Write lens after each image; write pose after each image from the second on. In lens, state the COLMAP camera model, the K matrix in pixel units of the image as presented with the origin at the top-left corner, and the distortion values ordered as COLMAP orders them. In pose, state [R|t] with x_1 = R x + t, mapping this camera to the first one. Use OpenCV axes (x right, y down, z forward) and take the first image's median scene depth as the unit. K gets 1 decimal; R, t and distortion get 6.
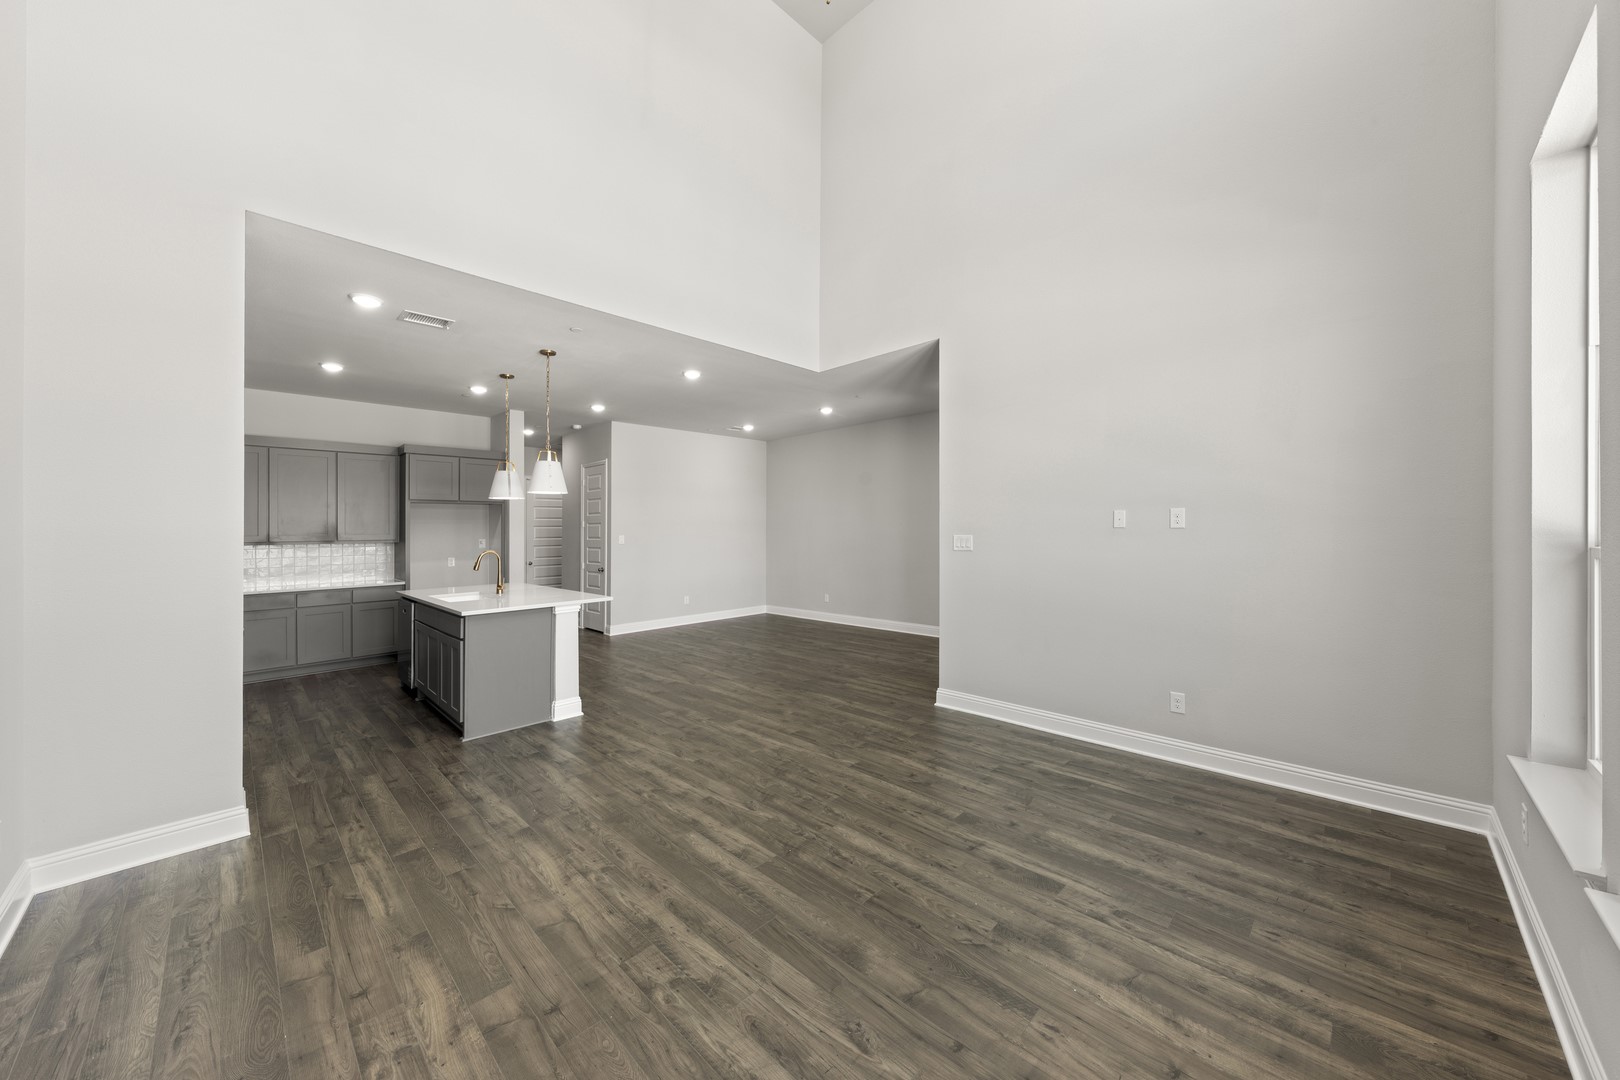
lens RADIAL K [[564.5, 0, 820.6], [0, 564.5, 530.5], [0, 0, 1]] dist [0.001389, -0.000148]
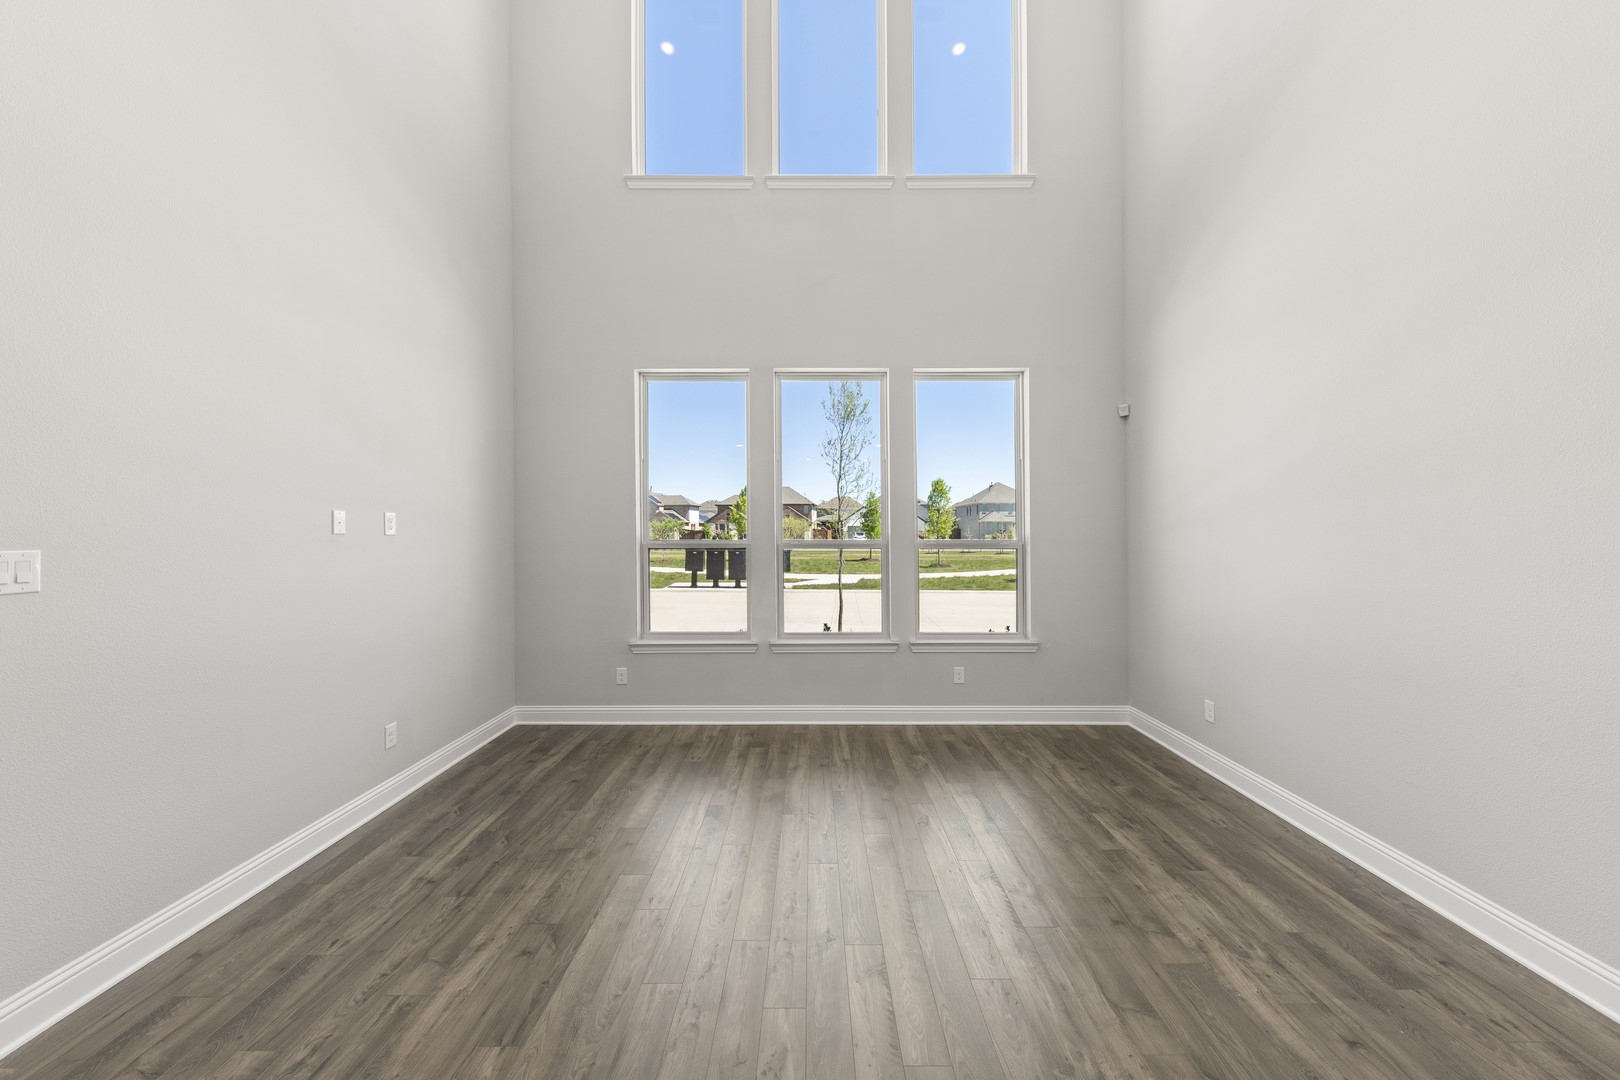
lens RADIAL K [[564.5, 0, 805.6], [0, 564.5, 536.0], [0, 0, 1]] dist [0.001389, -0.000148]
pose [[-0.681537, 0.007799, 0.731742, -0.523288], [0.008318, 0.999961, -0.002911, 0.006270], [-0.731736, 0.004103, -0.681576, 1.327000]]
